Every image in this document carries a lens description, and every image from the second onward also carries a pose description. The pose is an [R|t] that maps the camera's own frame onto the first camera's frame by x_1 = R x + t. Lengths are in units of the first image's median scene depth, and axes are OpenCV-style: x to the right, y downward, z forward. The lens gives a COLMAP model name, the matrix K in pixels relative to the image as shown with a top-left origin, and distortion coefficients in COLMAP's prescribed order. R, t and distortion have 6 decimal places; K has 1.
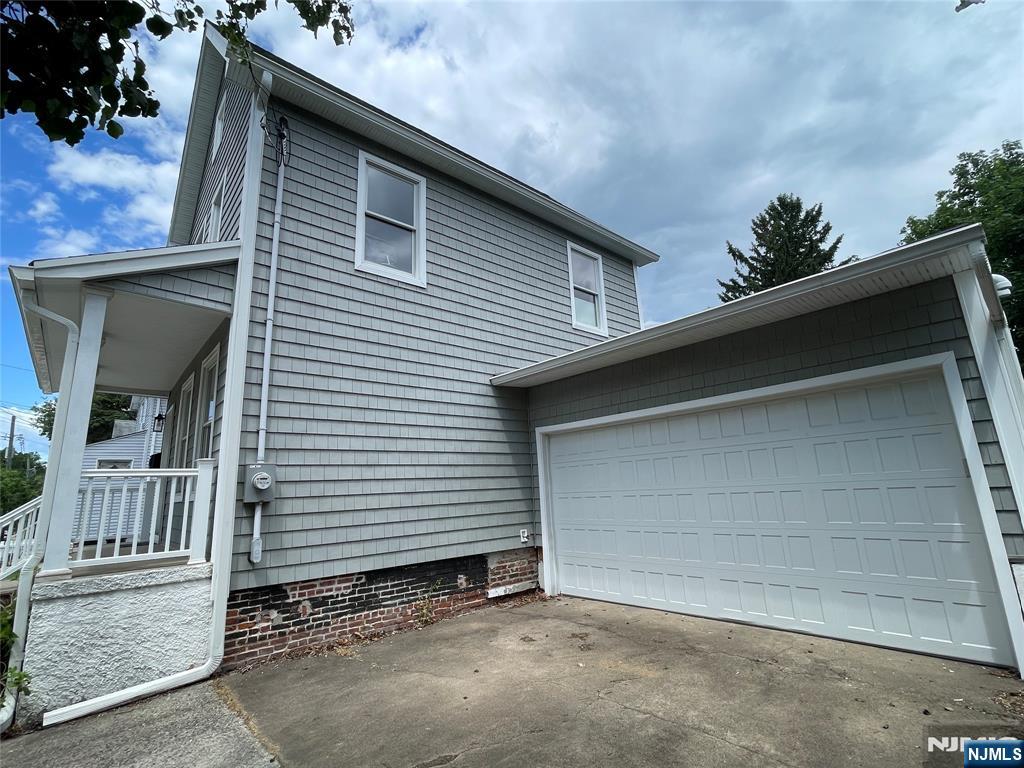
lens RADIAL K [[475.8, 0, 512.0], [0, 475.8, 384.0], [0, 0, 1]] dist [-0.003720, -0.000464]
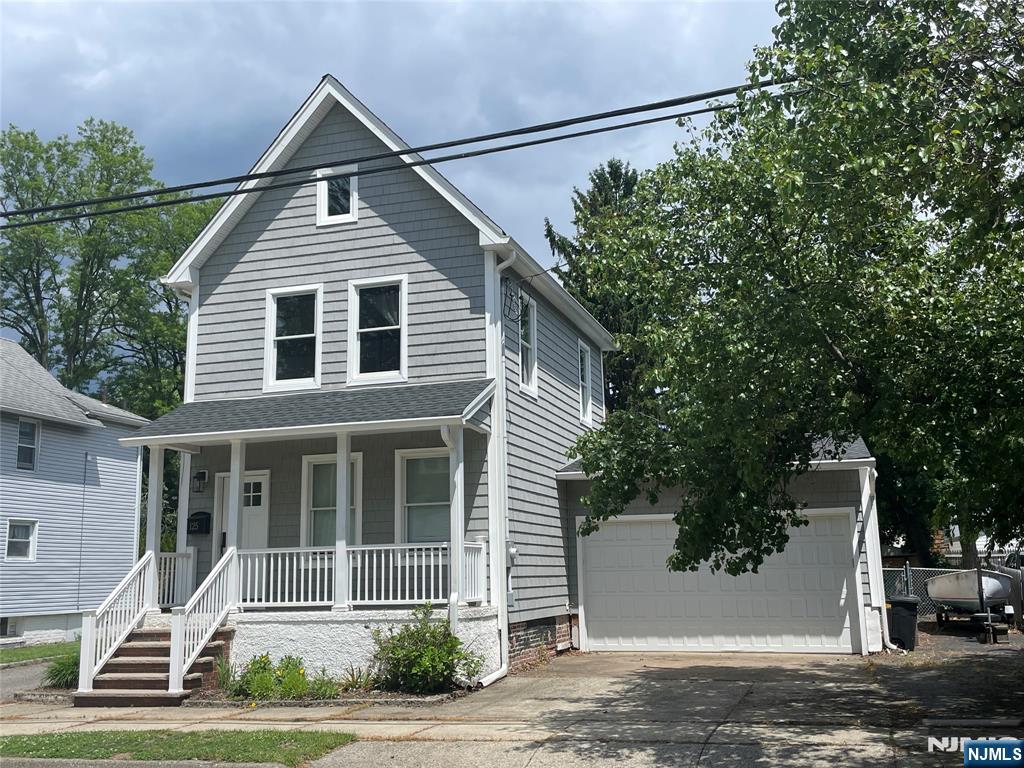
lens RADIAL K [[1022.3, 0, 512.0], [0, 1022.3, 384.0], [0, 0, 1]] dist [0.090145, -0.000128]
pose [[0.851255, 0.123424, 0.510030, -1.514472], [-0.131948, 0.991063, -0.019606, -0.174491], [-0.507892, -0.050608, 0.859933, -1.173881]]
